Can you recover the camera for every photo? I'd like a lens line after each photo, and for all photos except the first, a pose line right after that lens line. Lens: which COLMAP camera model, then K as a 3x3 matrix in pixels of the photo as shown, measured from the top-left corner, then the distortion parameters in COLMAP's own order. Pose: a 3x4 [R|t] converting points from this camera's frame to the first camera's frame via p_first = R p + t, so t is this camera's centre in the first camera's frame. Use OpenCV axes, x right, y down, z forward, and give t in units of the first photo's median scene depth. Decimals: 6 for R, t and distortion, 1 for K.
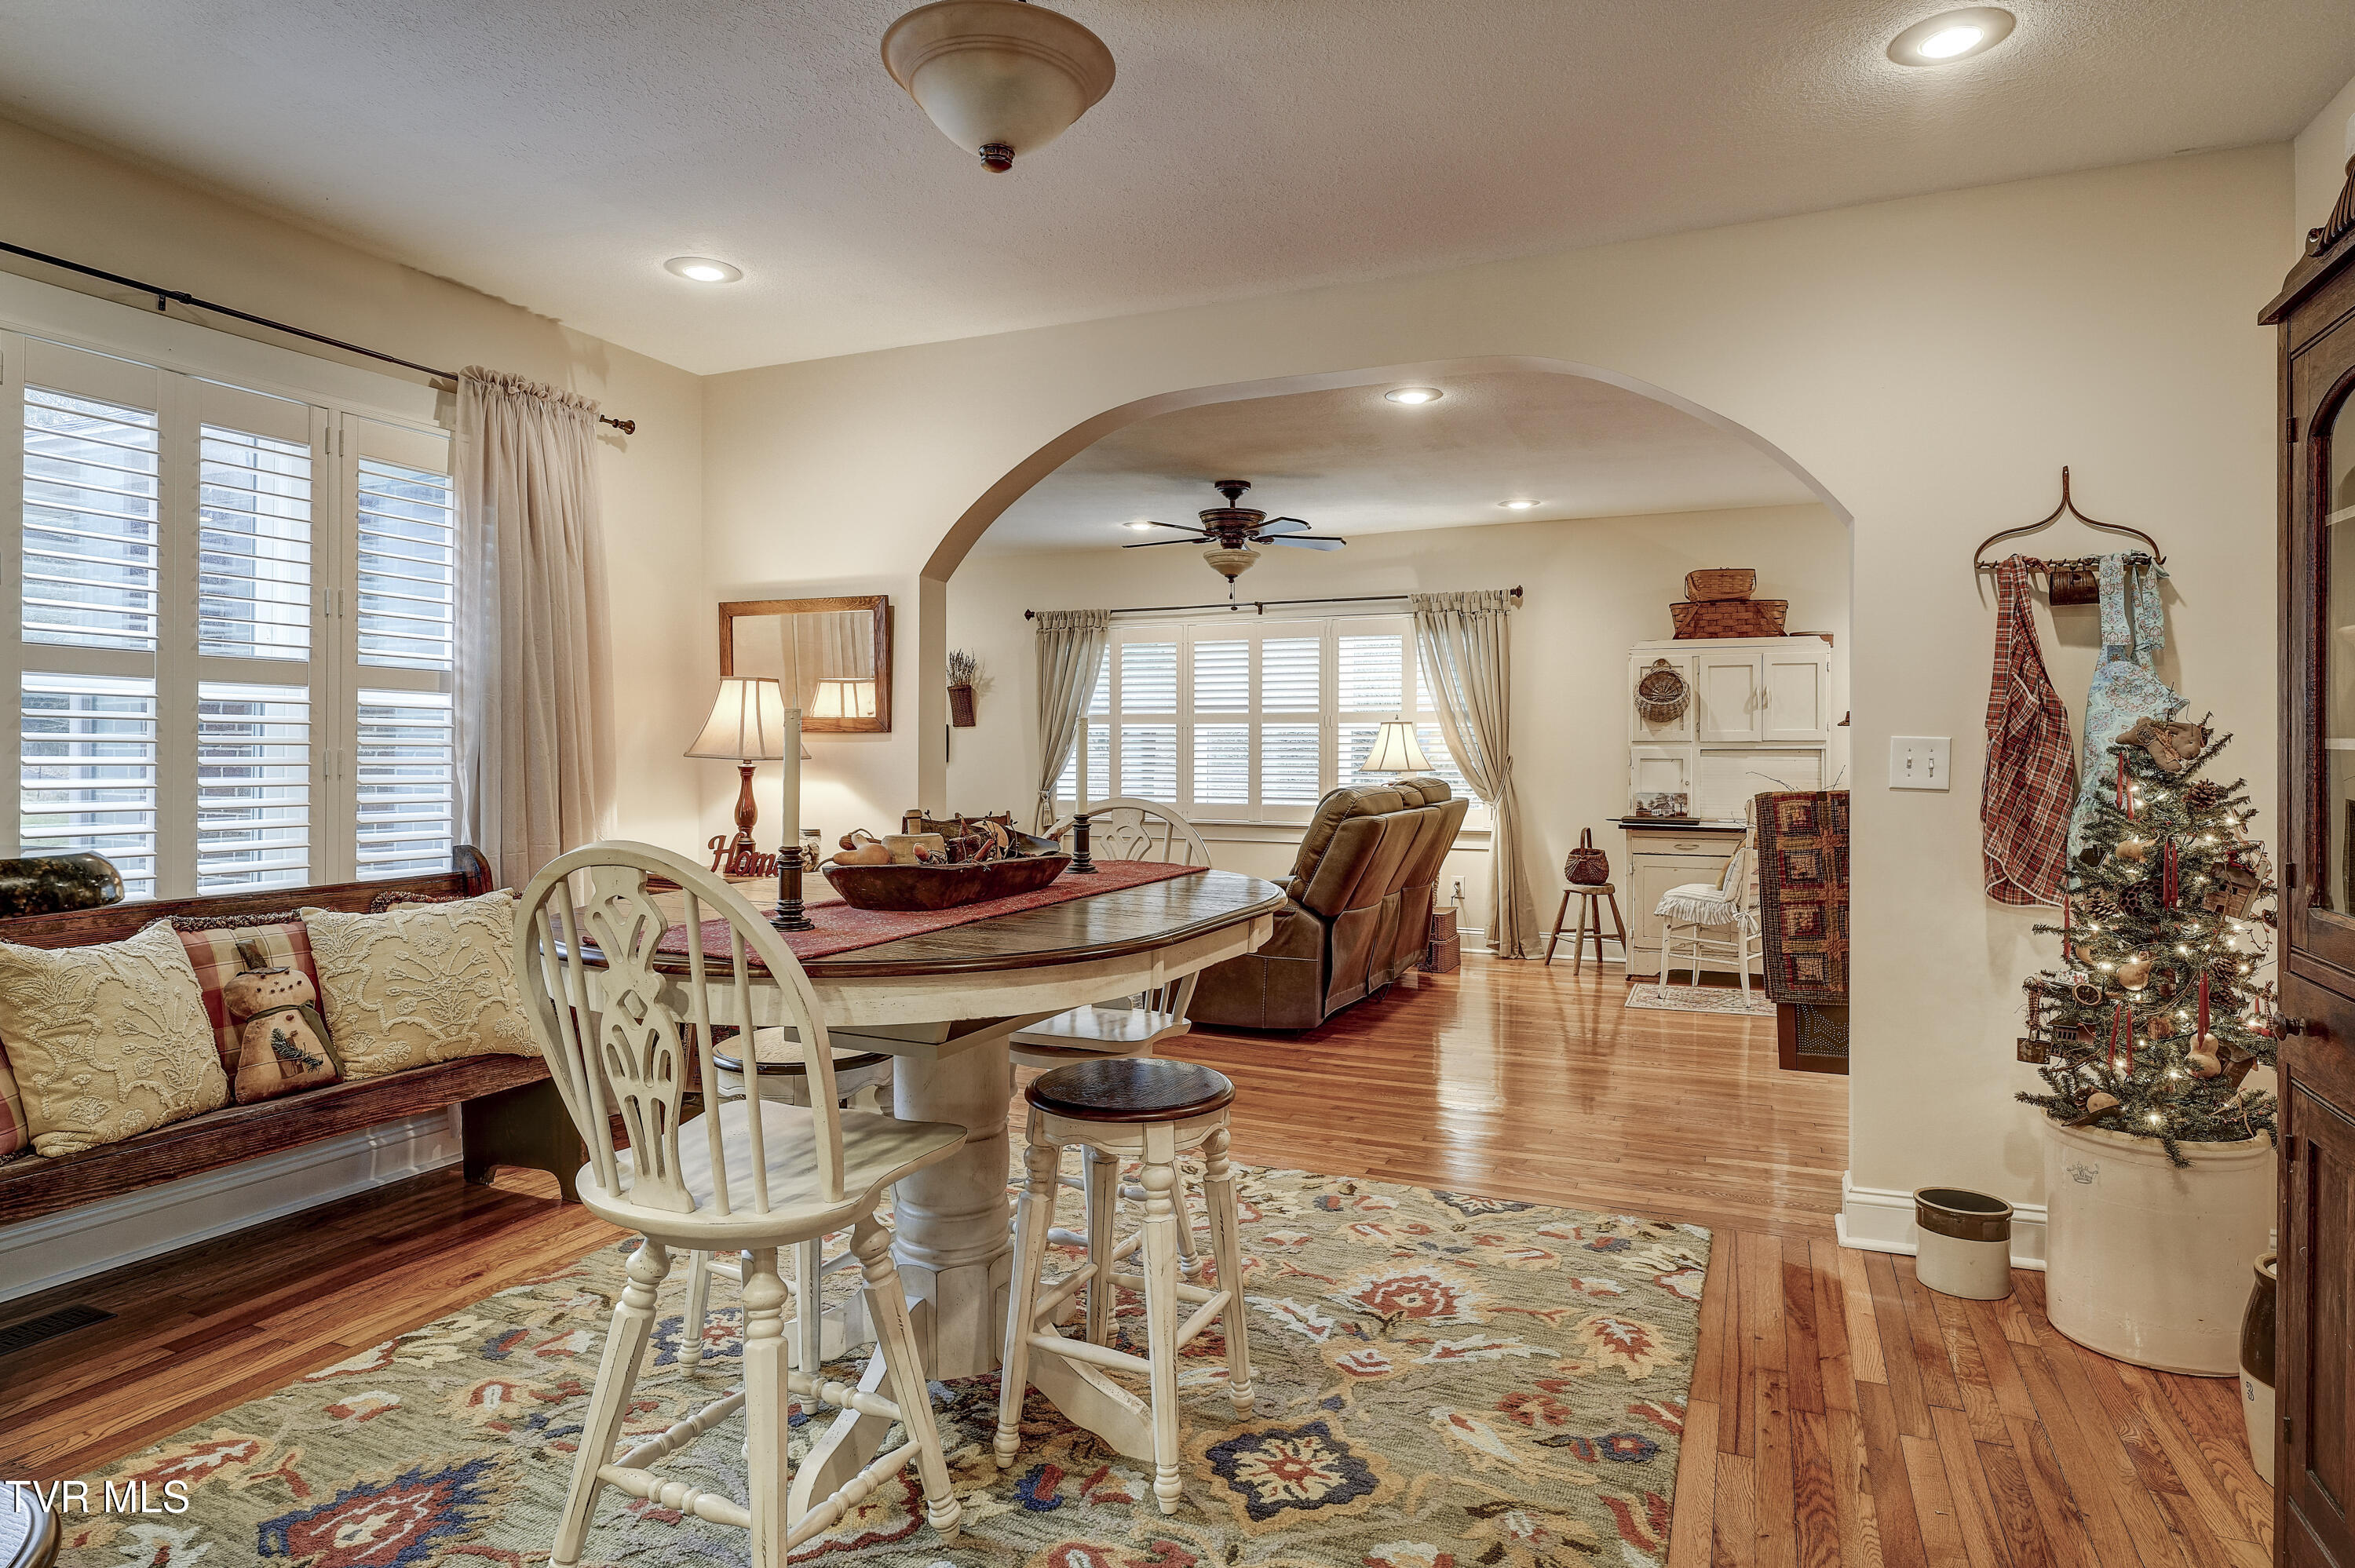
lens RADIAL K [[1332.6, 0, 1184.9], [0, 1332.6, 767.9], [0, 0, 1]] dist [-0.000314, -0.001059]
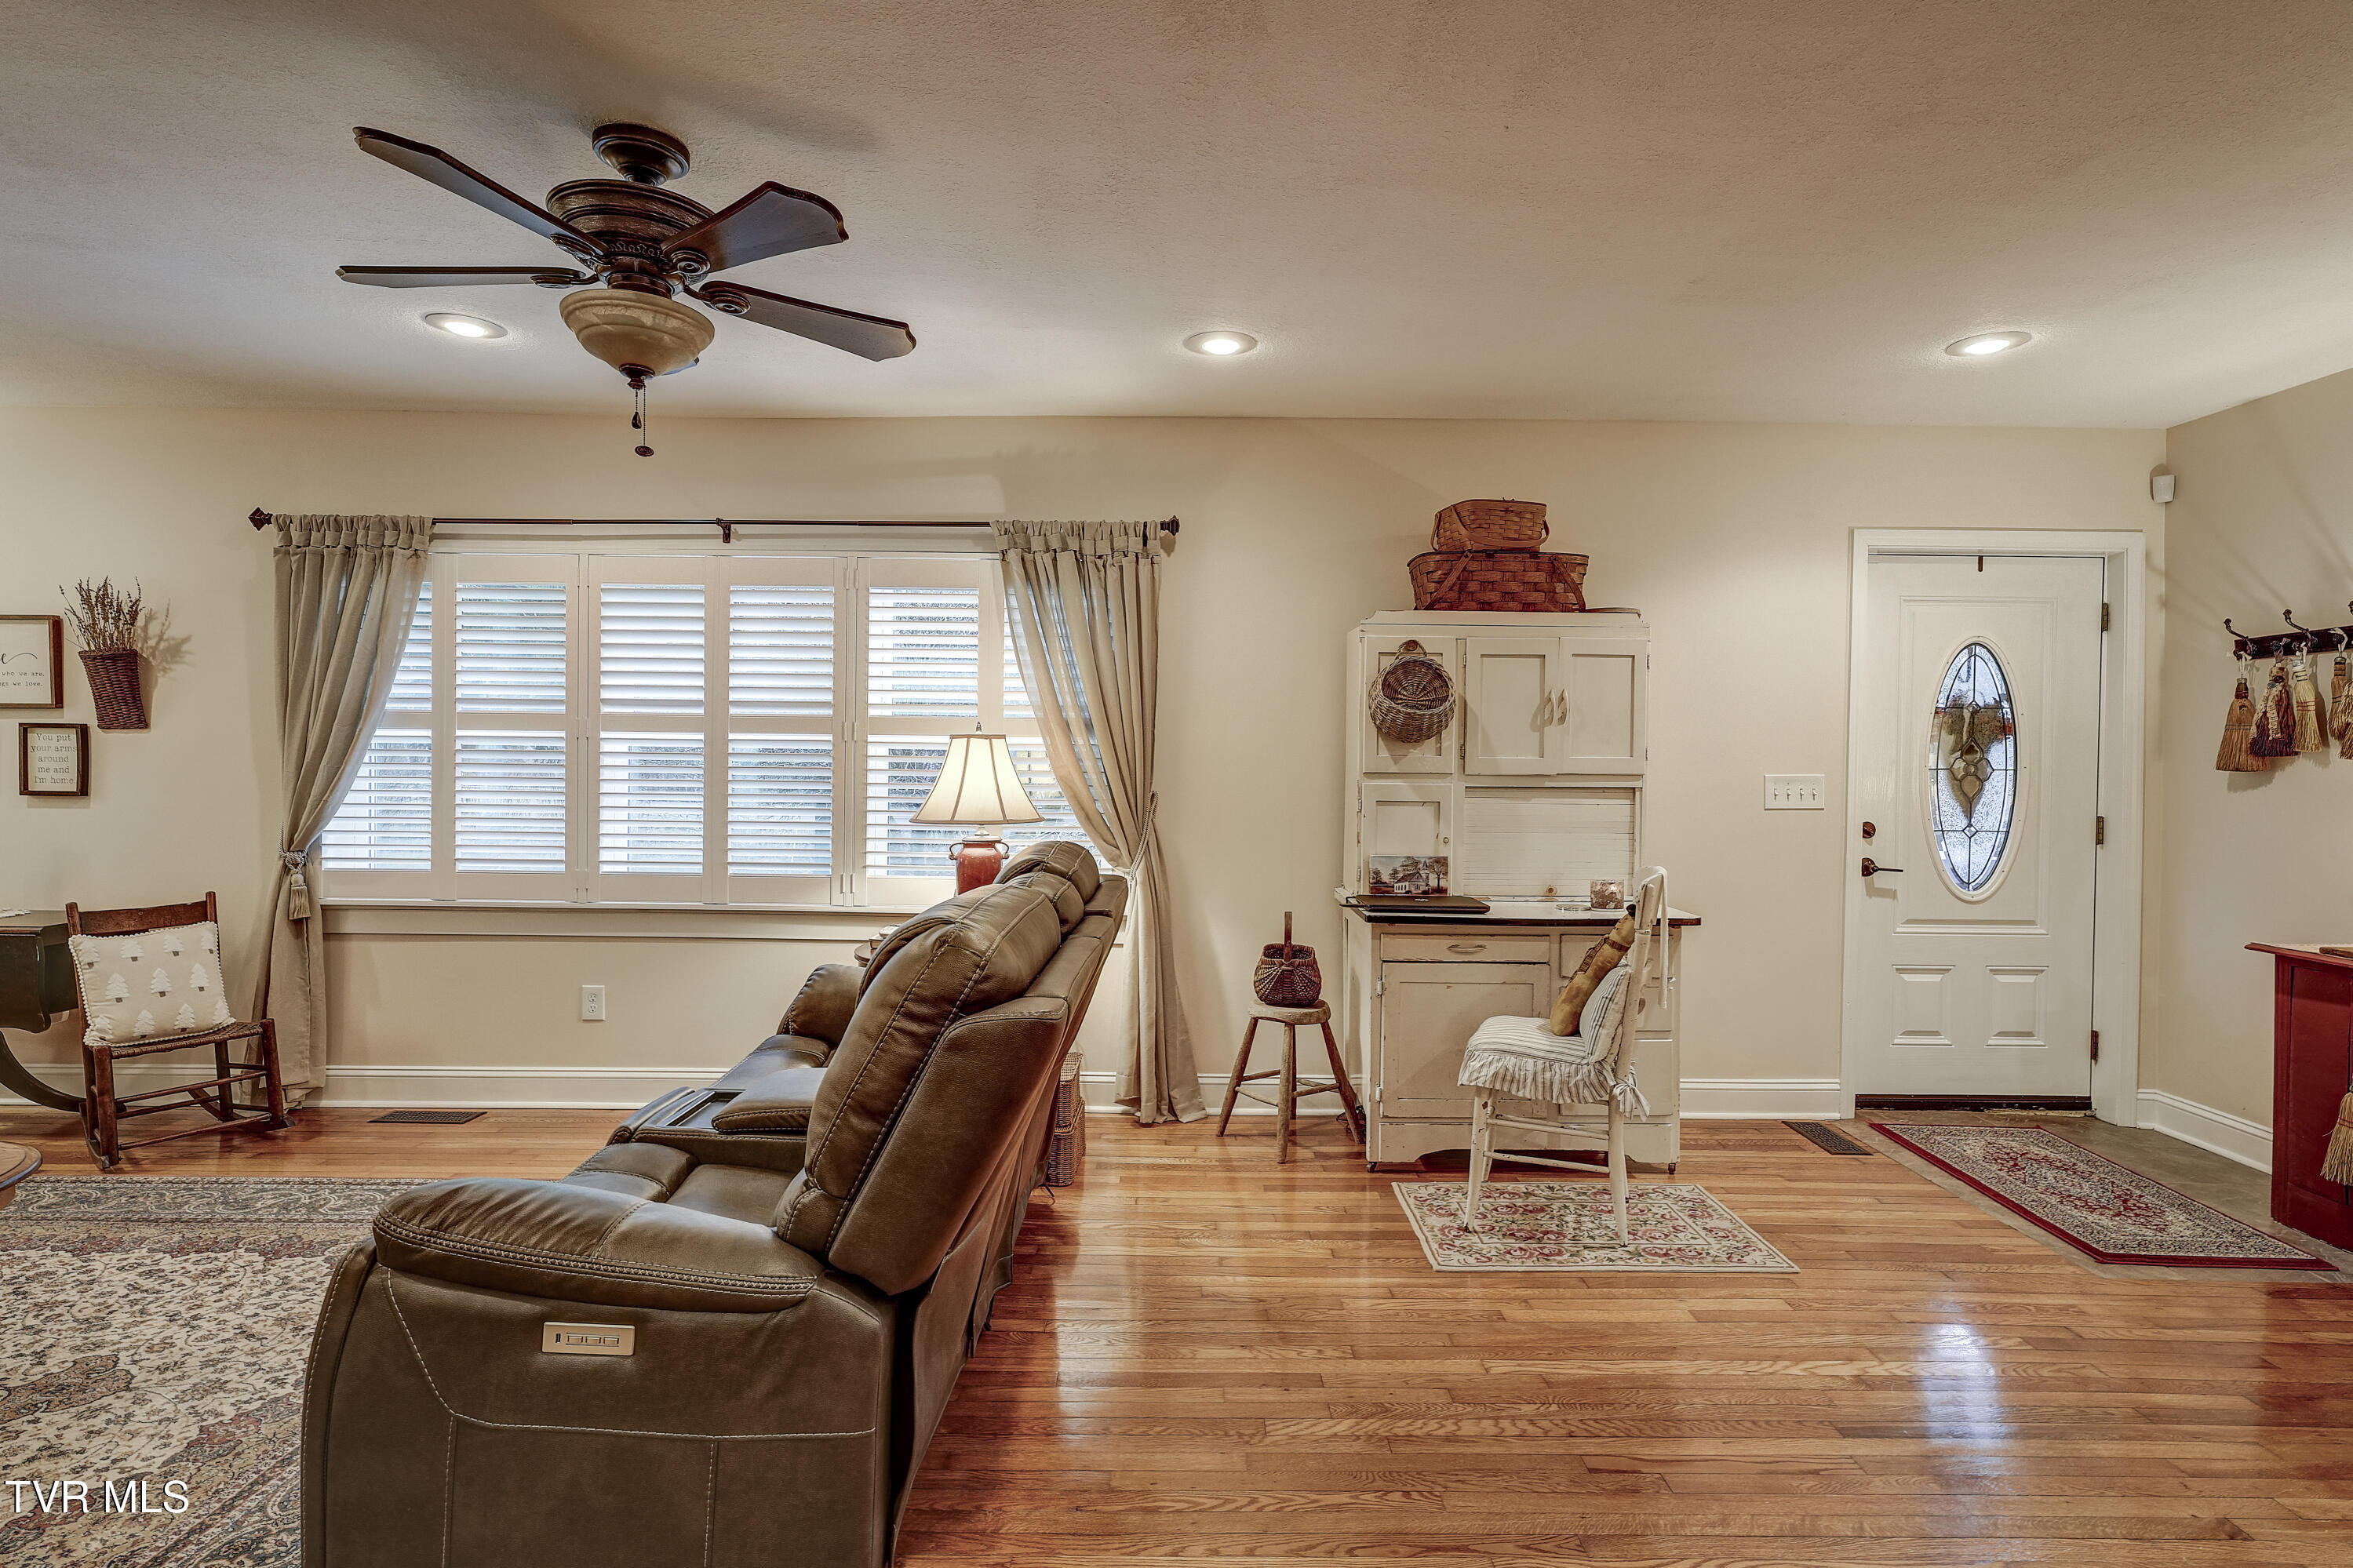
lens RADIAL K [[1186.5, 0, 1173.8], [0, 1186.5, 774.1], [0, 0, 1]] dist [-0.002614, 0.000957]
pose [[0.919165, 0.003619, 0.393855, 0.039186], [-0.003739, 0.999993, -0.000464, -0.019219], [-0.393854, -0.001046, 0.919172, 0.543631]]
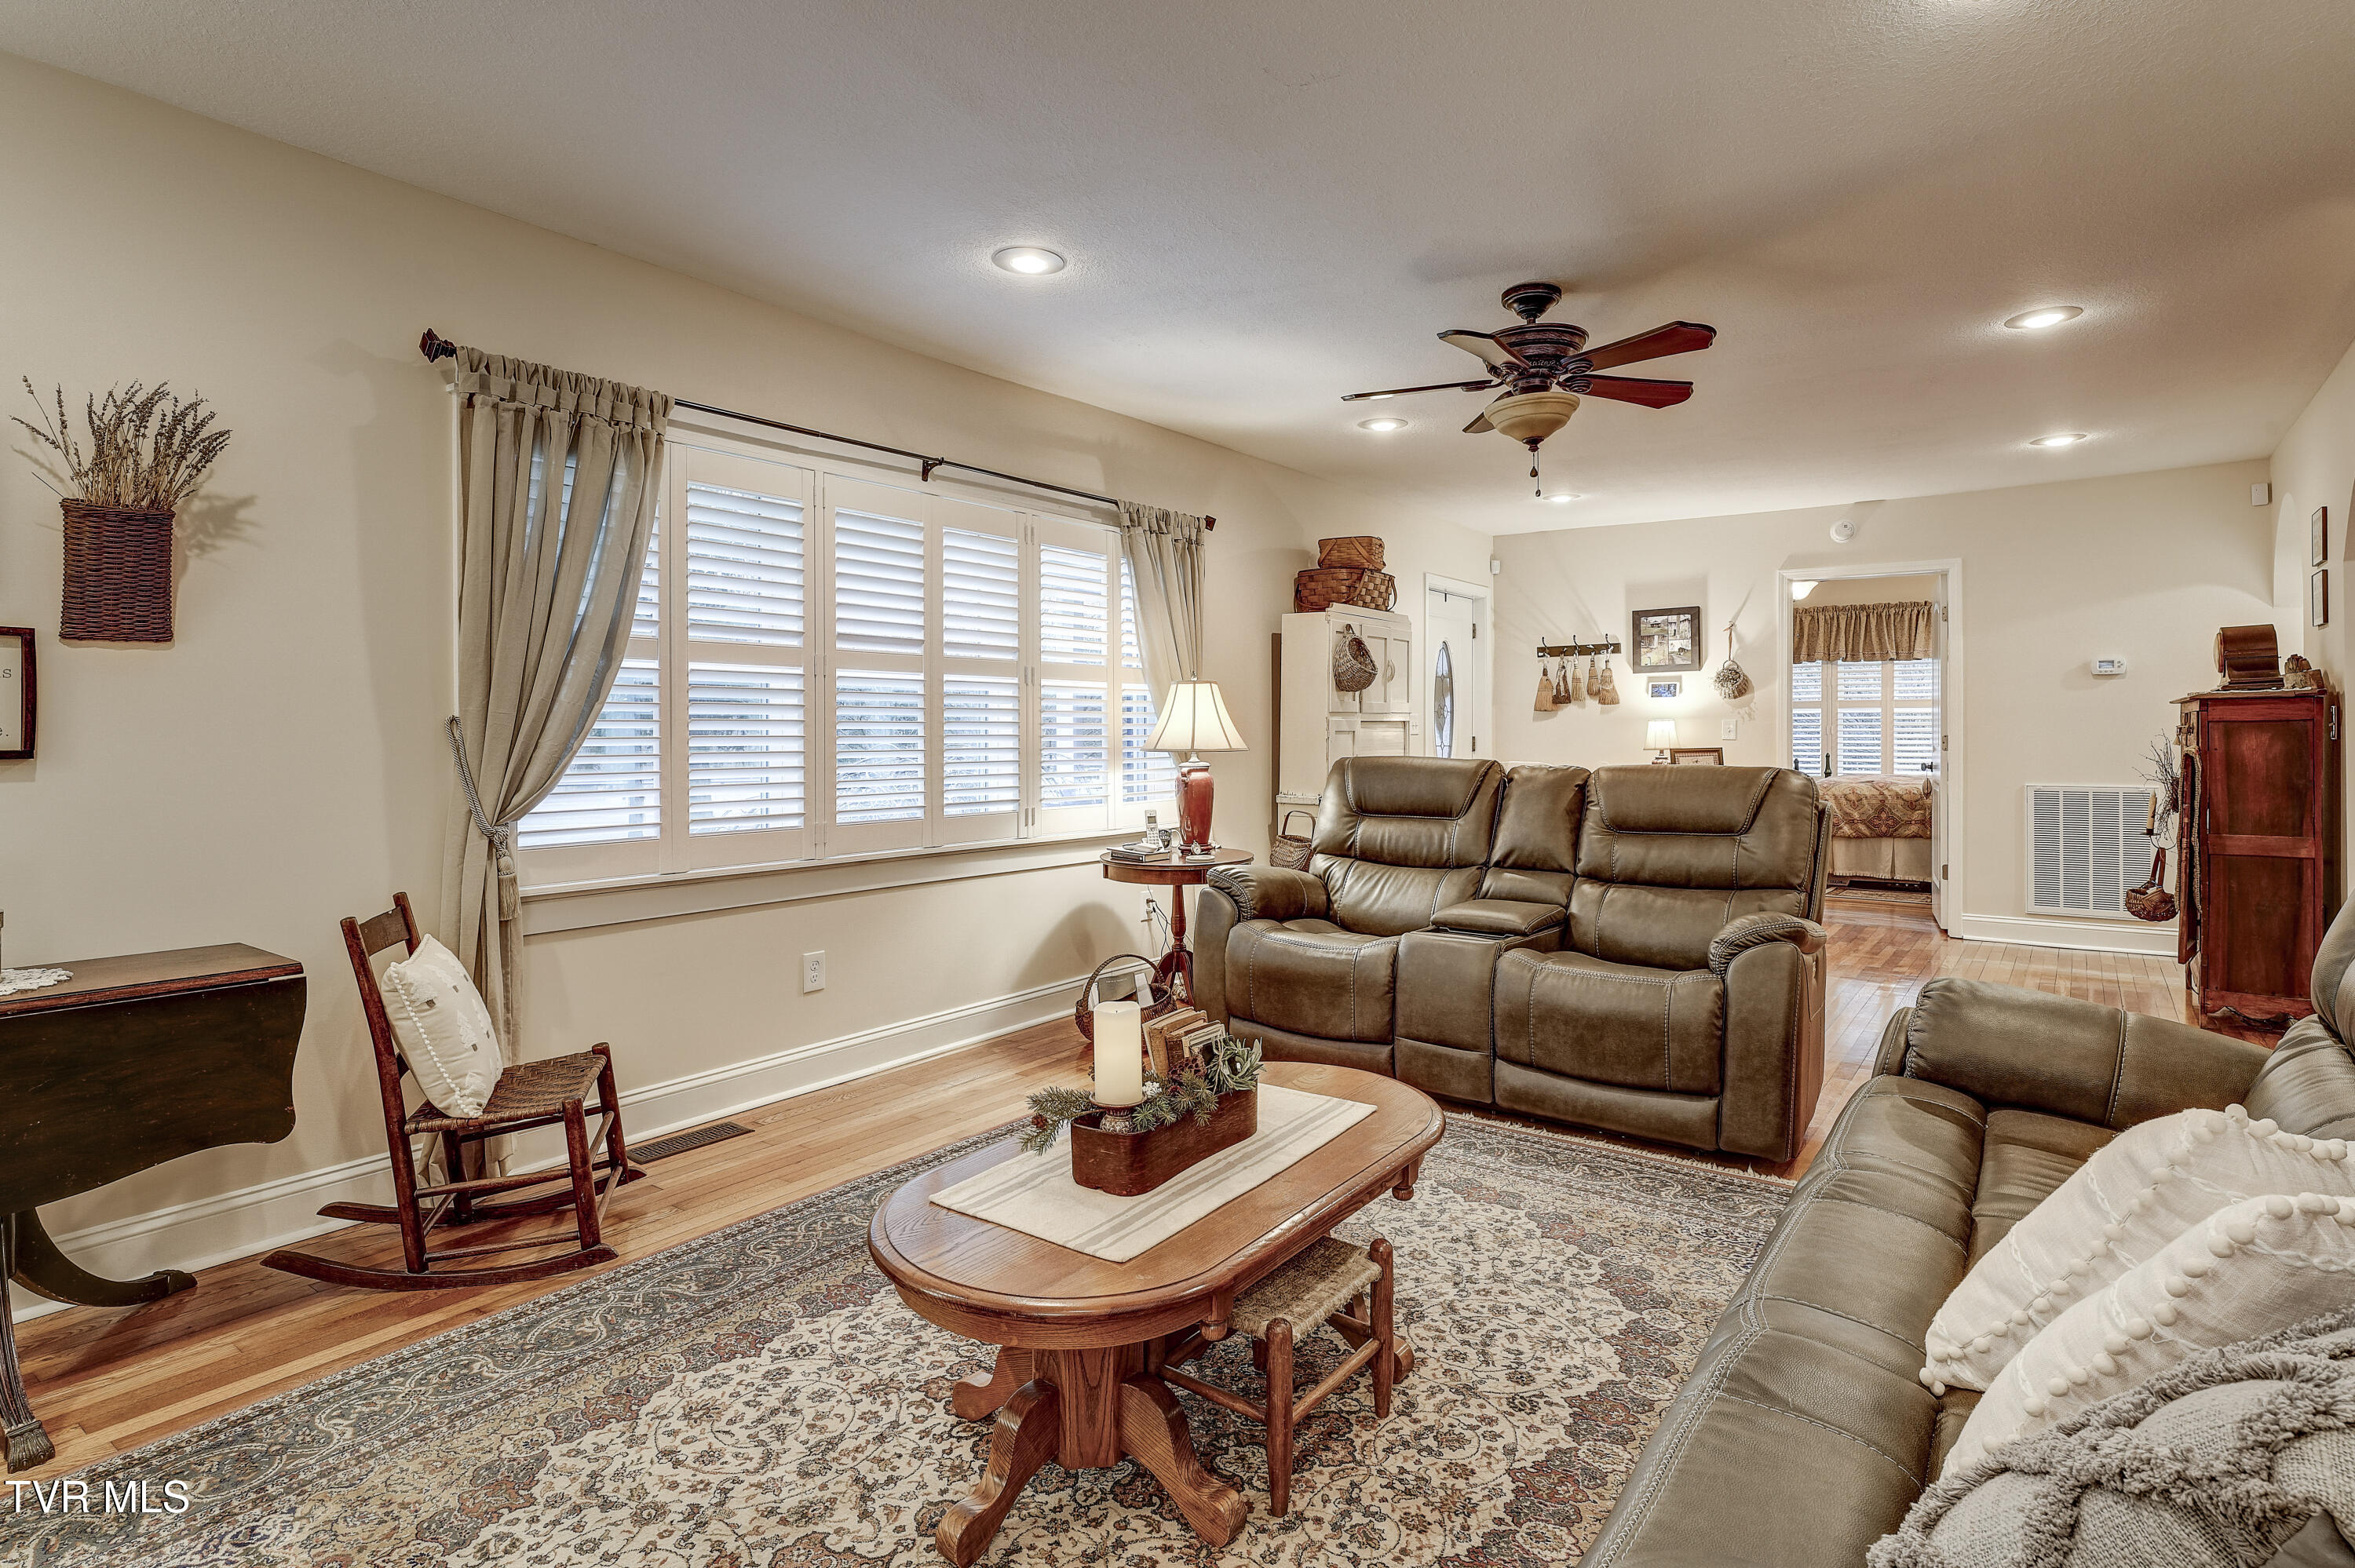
lens RADIAL K [[1187.5, 0, 1199.6], [0, 1187.5, 728.1], [0, 0, 1]] dist [-0.002614, 0.000957]
pose [[0.232822, -0.003460, 0.972513, -0.487162], [0.012999, 0.999915, 0.000445, -0.010690], [-0.972432, 0.012538, 0.232847, 0.920939]]
